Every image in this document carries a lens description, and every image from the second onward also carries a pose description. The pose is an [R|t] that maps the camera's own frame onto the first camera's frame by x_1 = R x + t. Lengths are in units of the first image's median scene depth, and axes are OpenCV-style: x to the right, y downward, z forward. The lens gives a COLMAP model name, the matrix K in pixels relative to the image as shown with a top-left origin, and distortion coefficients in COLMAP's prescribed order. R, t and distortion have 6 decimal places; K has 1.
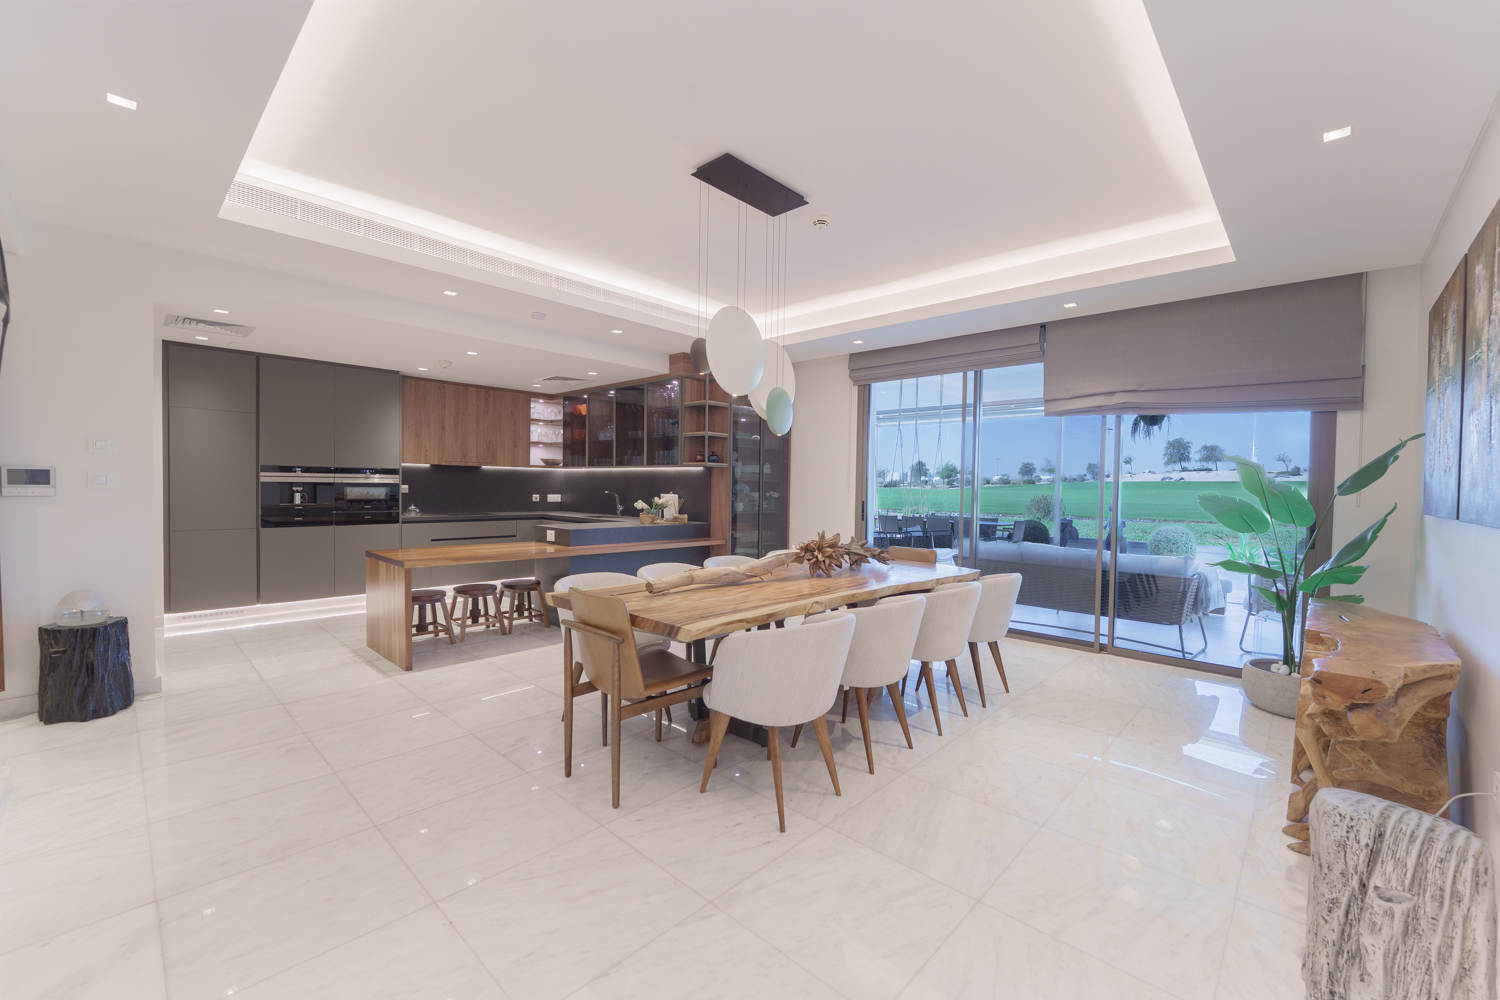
lens RADIAL K [[603.6, 0, 757.0], [0, 603.6, 500.4], [0, 0, 1]] dist [-0.010573, -0.000548]
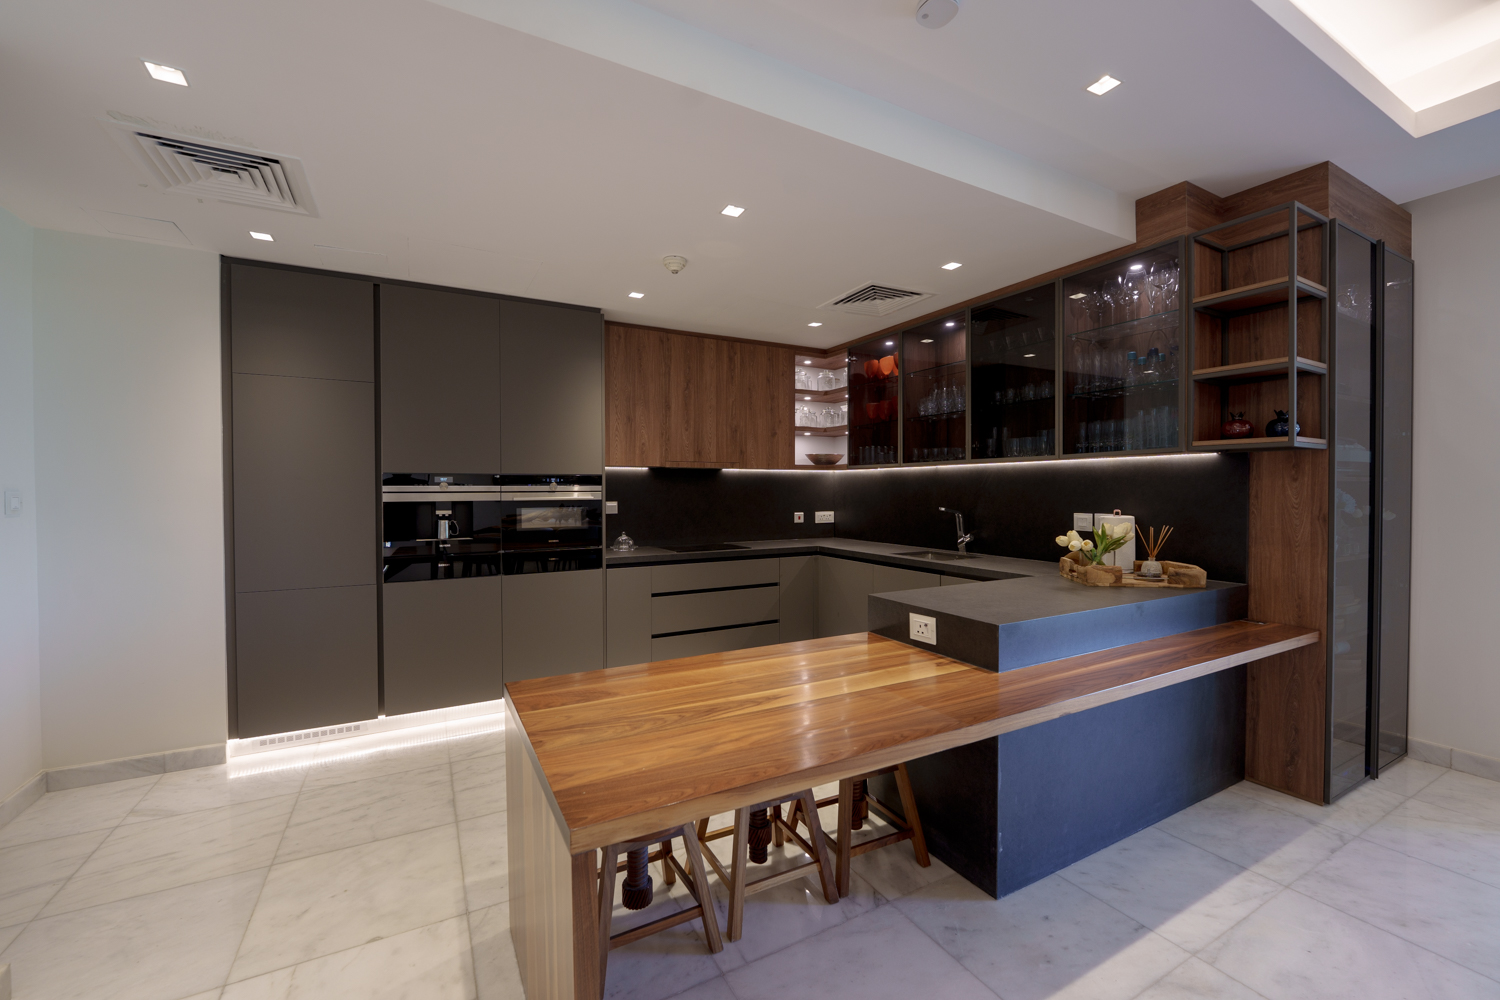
lens RADIAL K [[603.6, 0, 757.0], [0, 603.6, 500.4], [0, 0, 1]] dist [-0.010573, -0.000548]
pose [[0.950326, -0.013765, -0.310952, -0.259466], [0.010667, 0.999875, -0.011660, -0.018665], [0.311074, 0.007763, 0.950354, 0.471812]]
